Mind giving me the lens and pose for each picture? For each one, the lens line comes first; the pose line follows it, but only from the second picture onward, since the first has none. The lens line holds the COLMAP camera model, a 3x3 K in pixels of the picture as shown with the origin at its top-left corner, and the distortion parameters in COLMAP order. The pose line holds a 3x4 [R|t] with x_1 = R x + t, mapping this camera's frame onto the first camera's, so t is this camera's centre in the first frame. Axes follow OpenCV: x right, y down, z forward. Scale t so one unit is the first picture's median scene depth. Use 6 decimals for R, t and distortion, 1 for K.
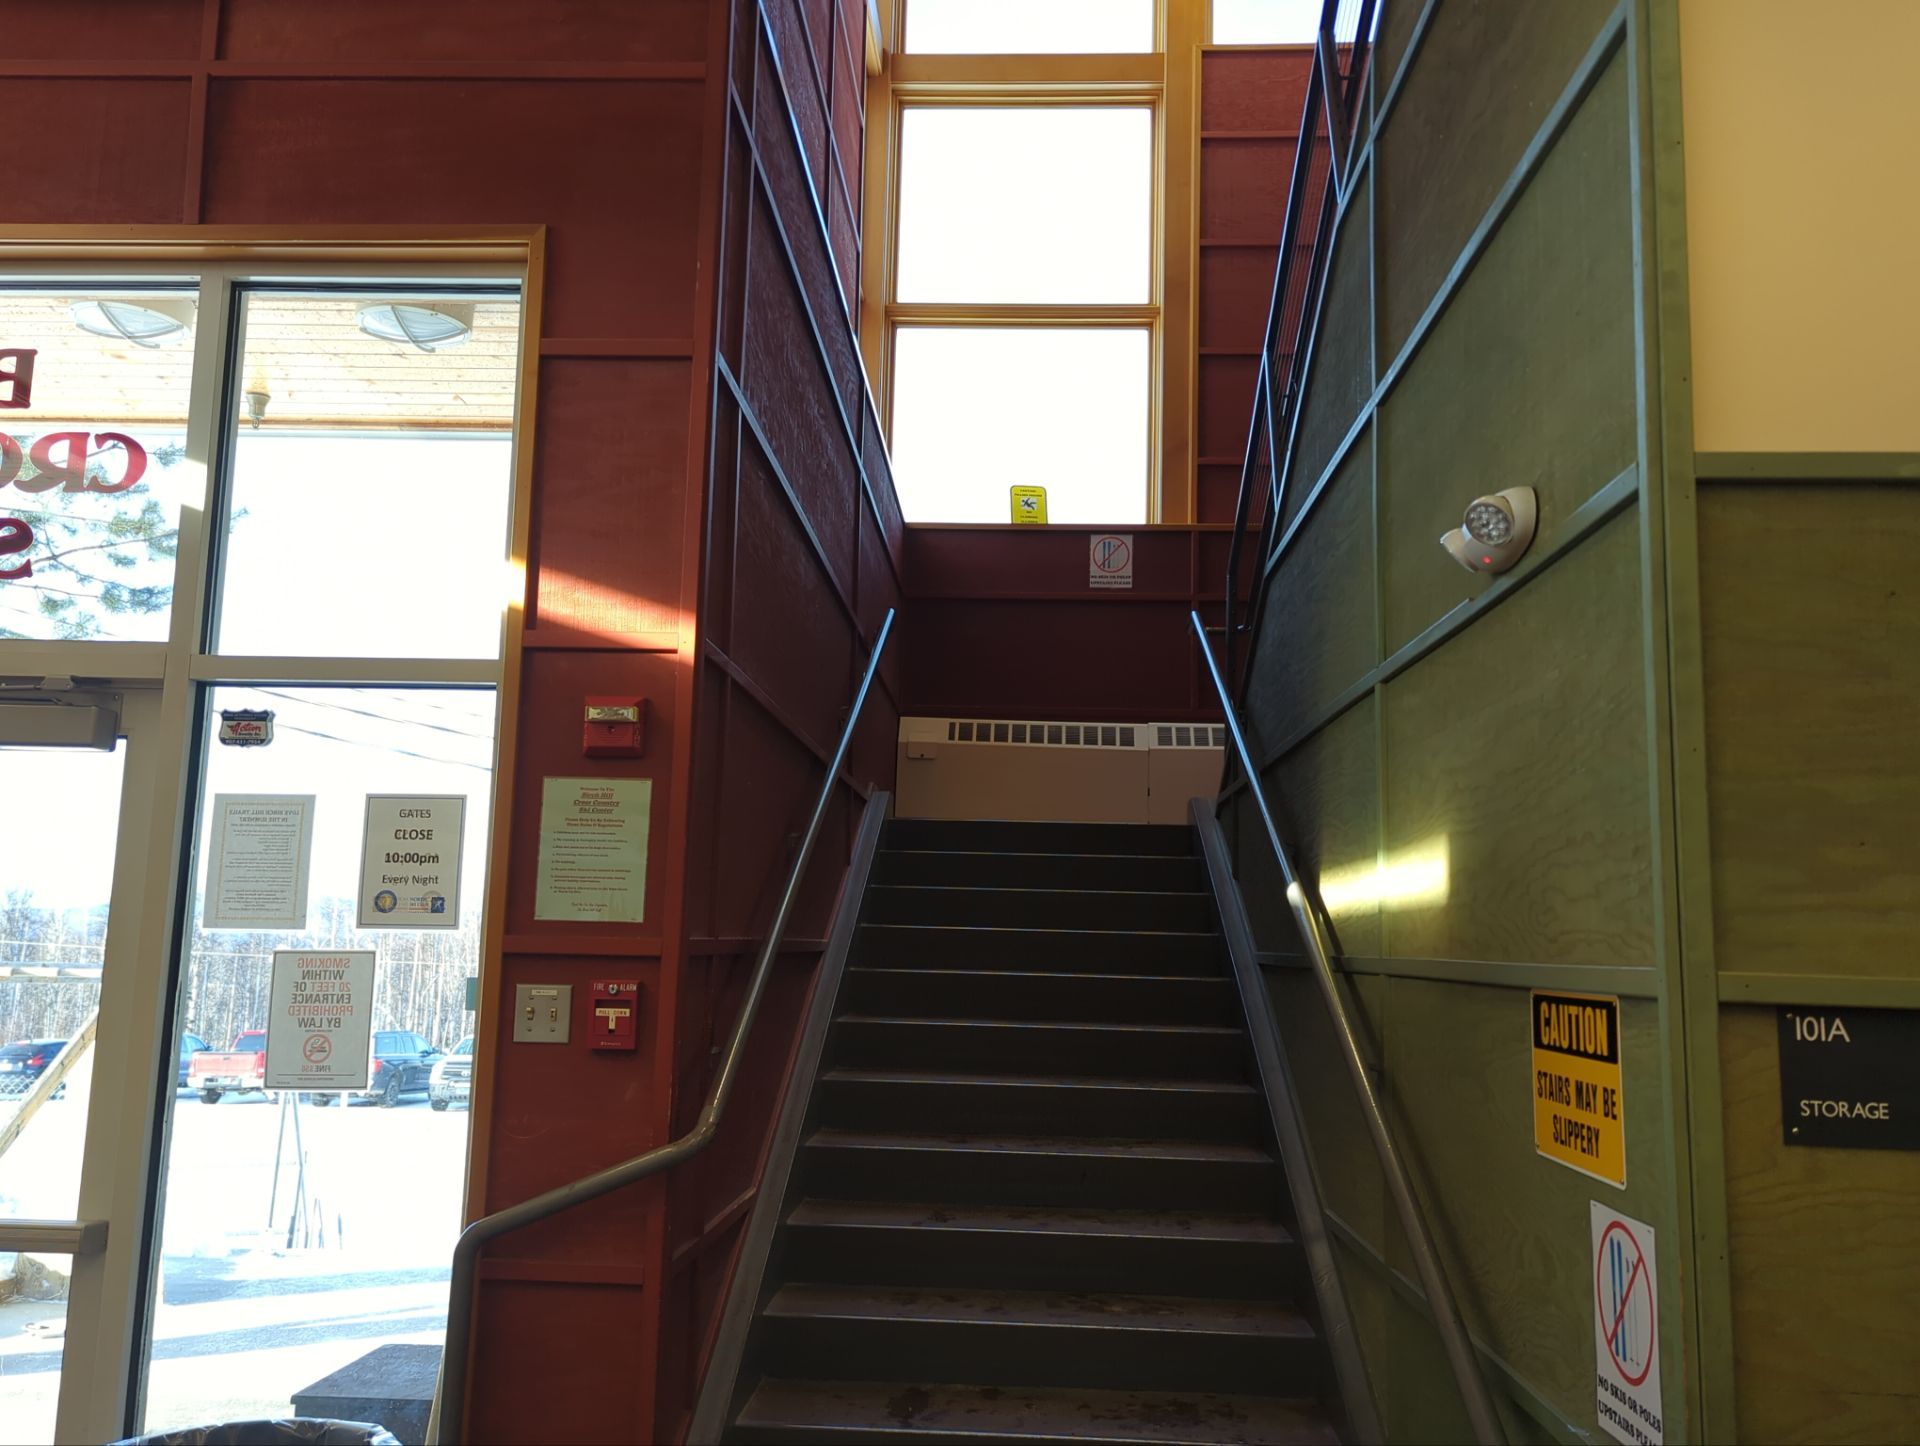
lens RADIAL K [[1588.0, 0, 928.8], [0, 1588.0, 730.2], [0, 0, 1]] dist [0.064516, -0.047464]
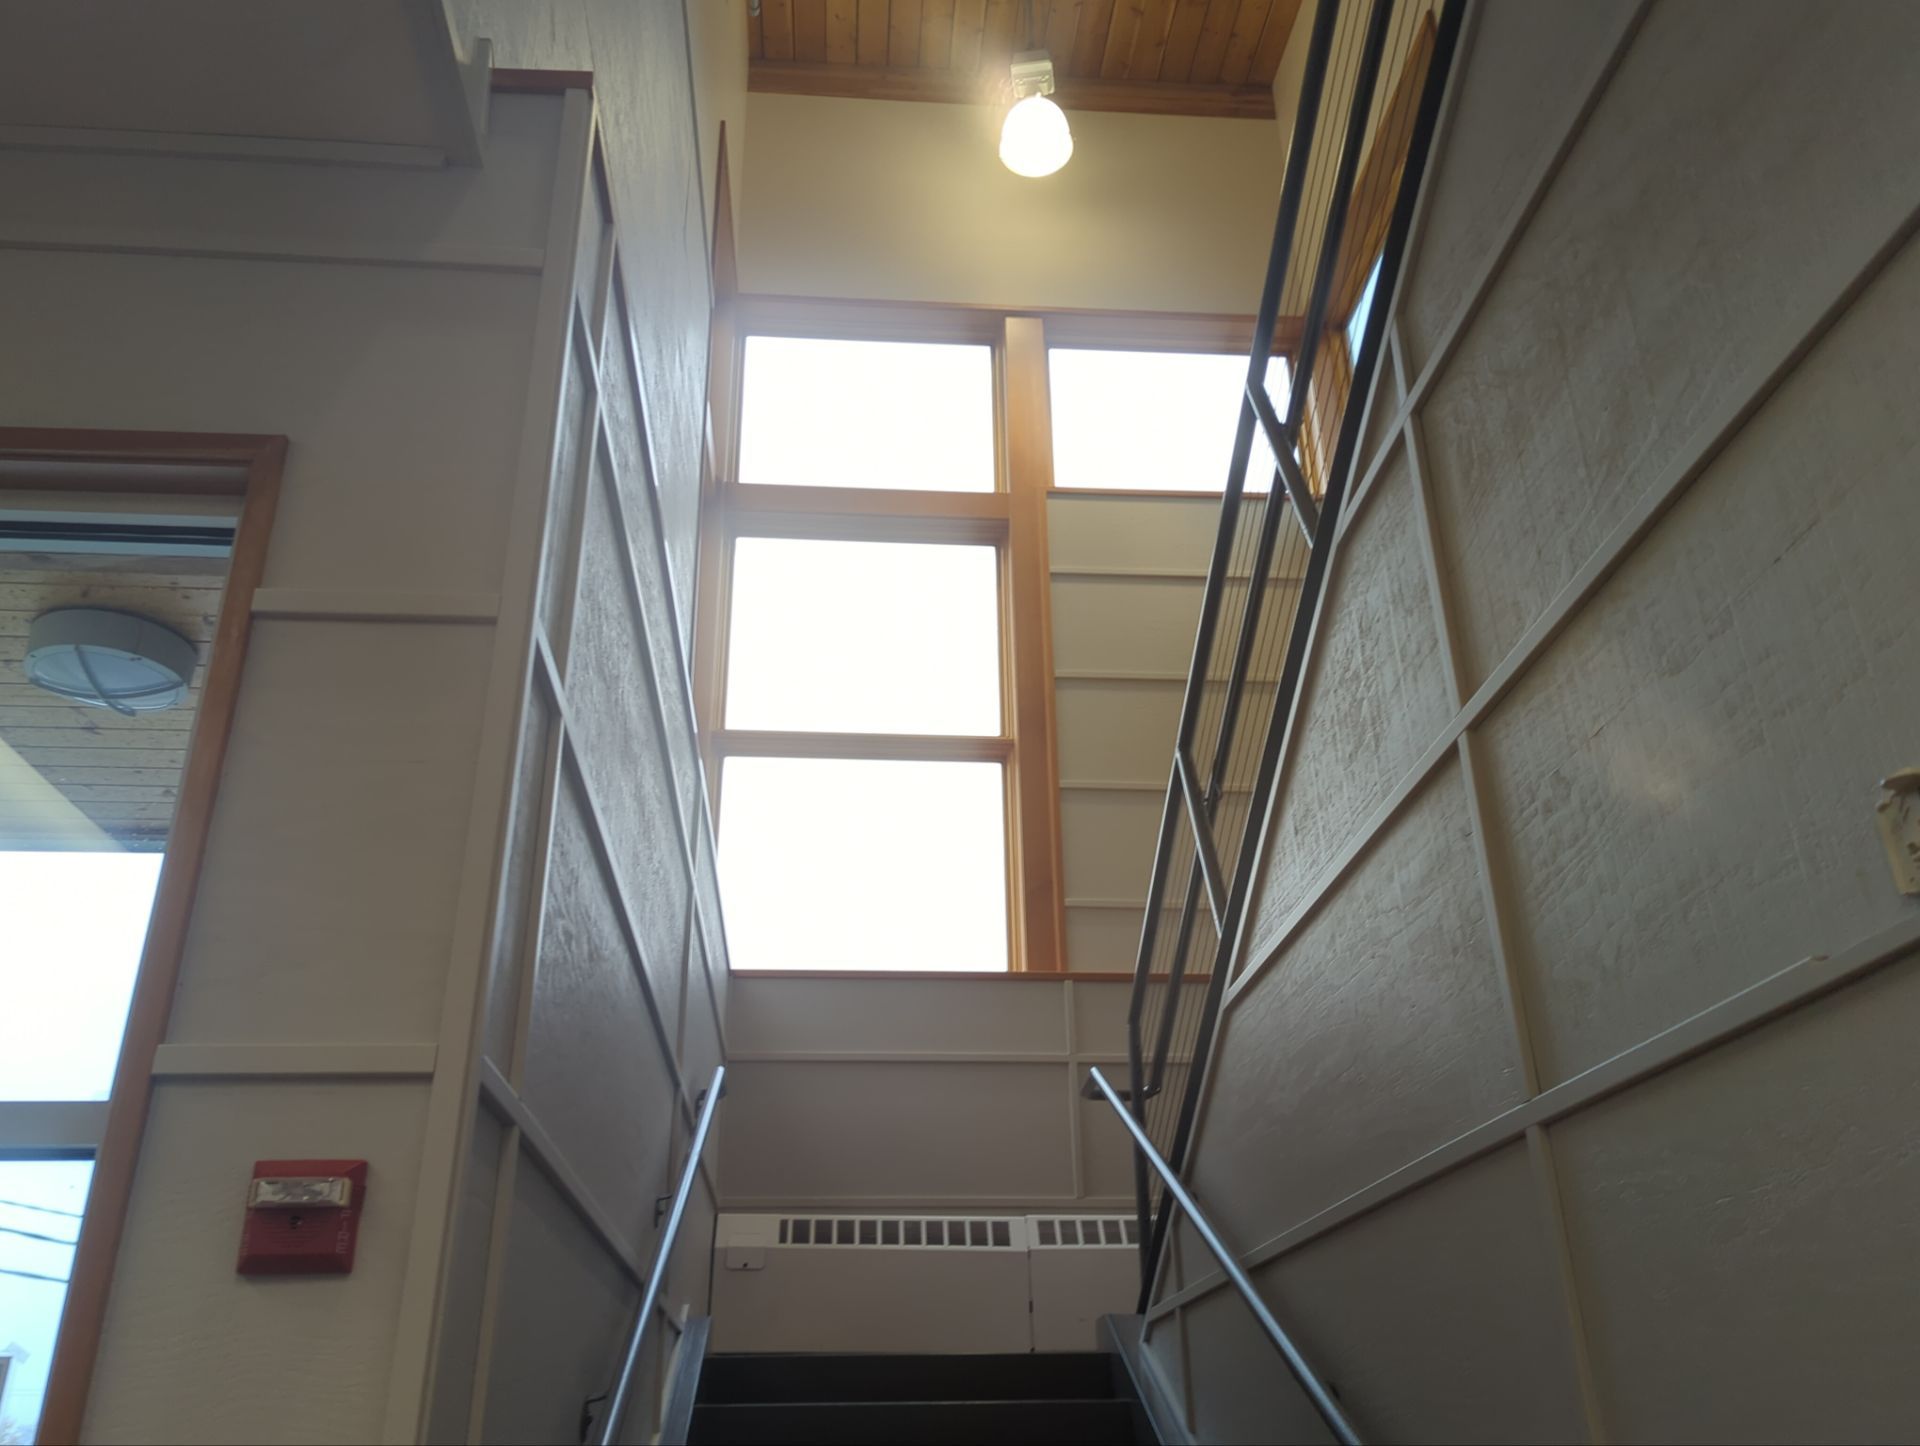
lens RADIAL K [[1588.0, 0, 955.5], [0, 1588.0, 717.5], [0, 0, 1]] dist [0.064516, -0.047464]
pose [[0.989214, 0.027055, 0.143955, -0.023112], [0.018697, 0.951431, -0.307295, 0.003682], [-0.145277, 0.306672, 0.940663, 0.155479]]
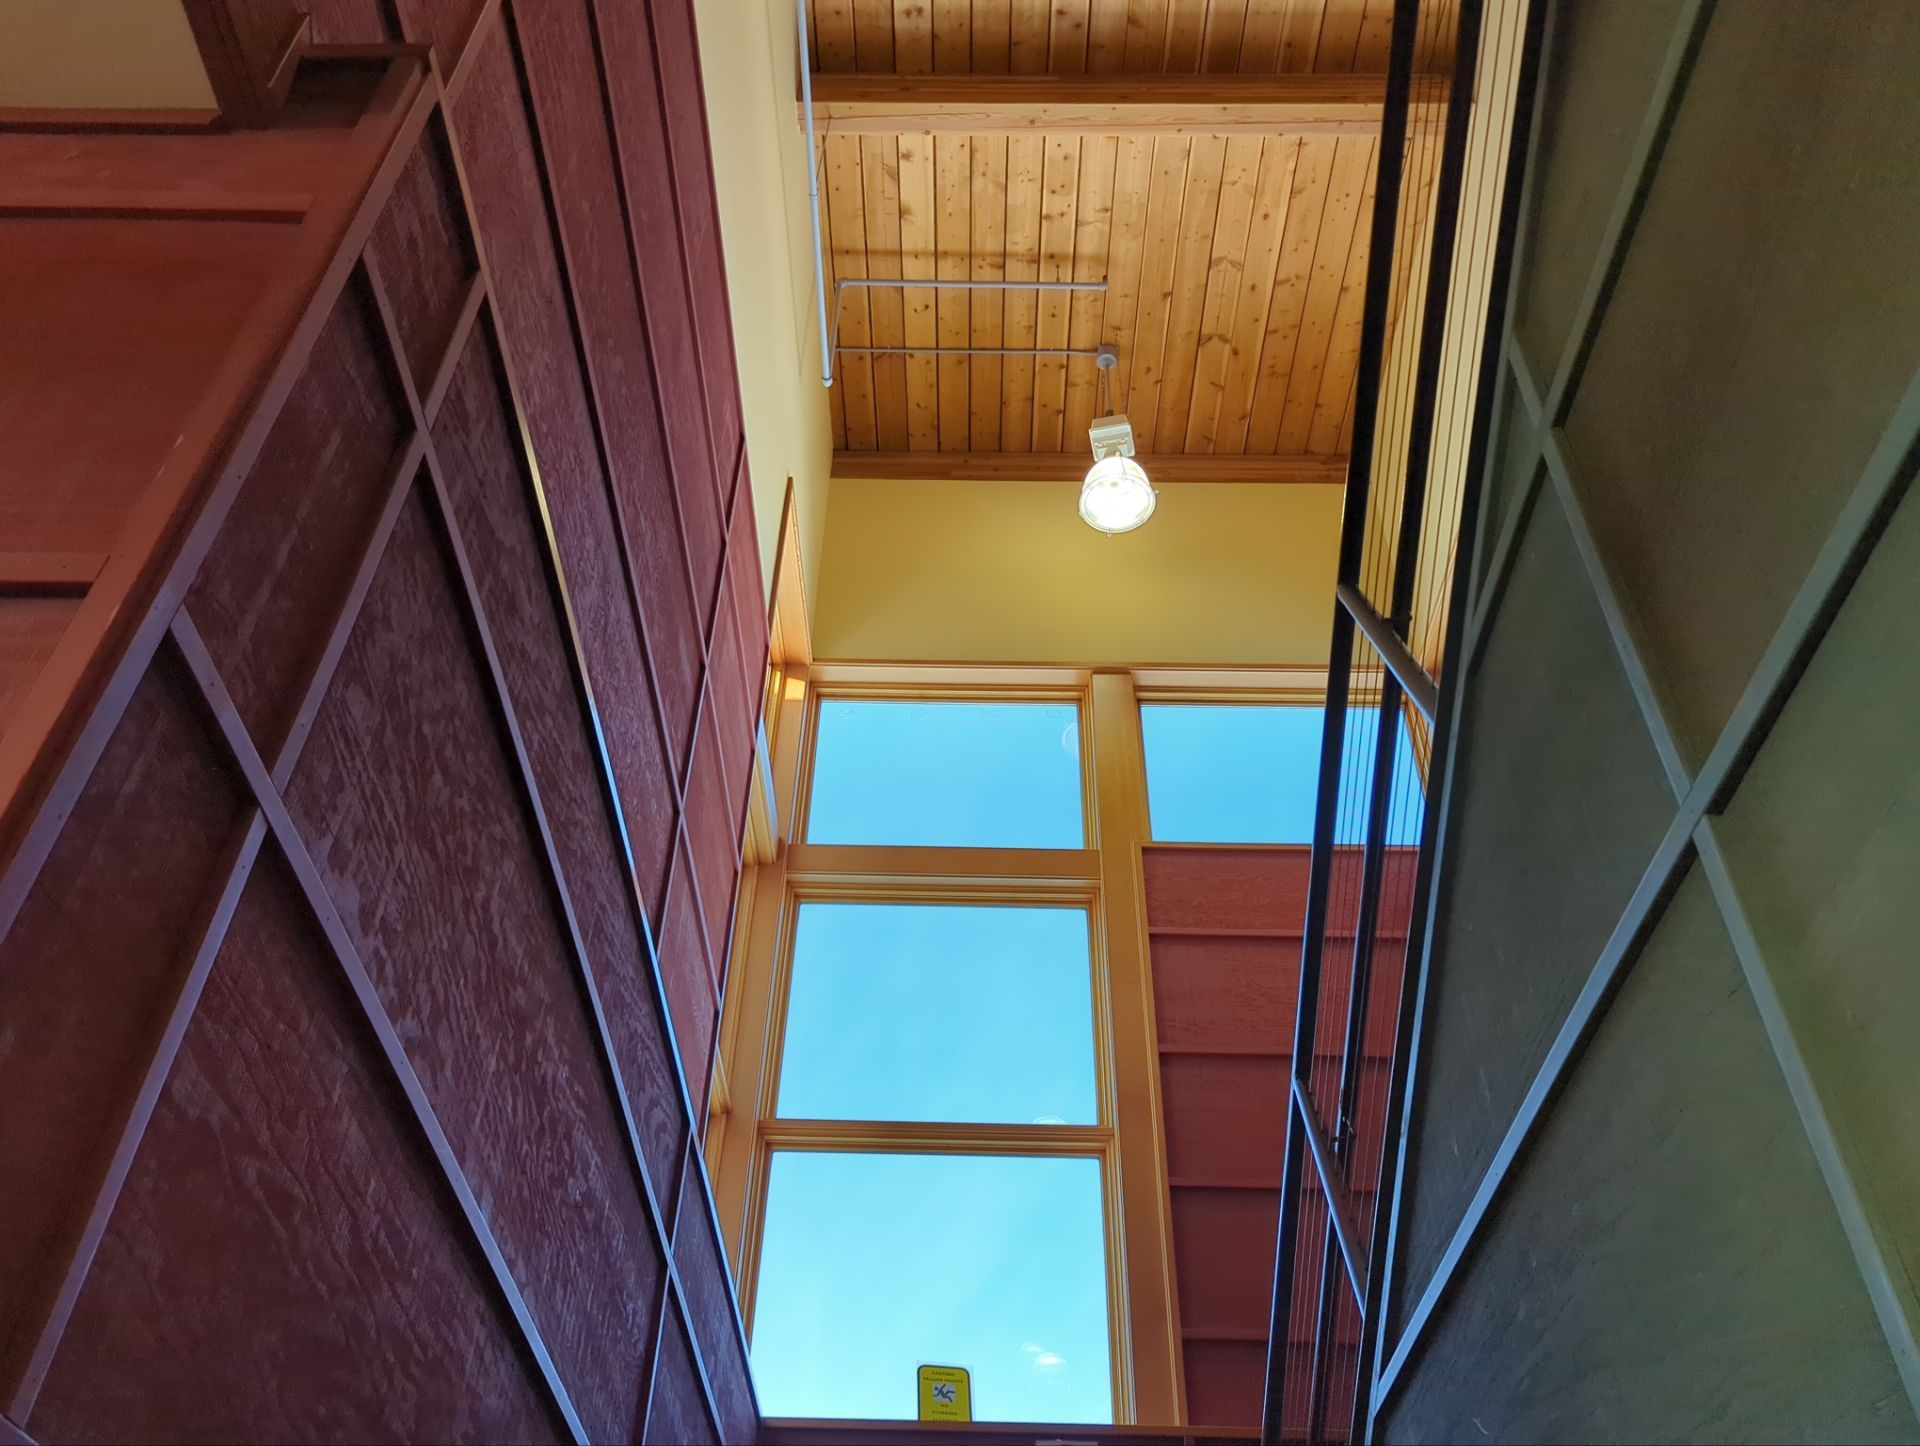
lens RADIAL K [[1588.0, 0, 947.5], [0, 1588.0, 709.3], [0, 0, 1]] dist [0.064516, -0.047464]
pose [[0.998196, 0.036171, 0.047928, 0.021759], [-0.002417, 0.821756, -0.569834, 0.011222], [-0.059997, 0.568690, 0.820361, 0.279463]]
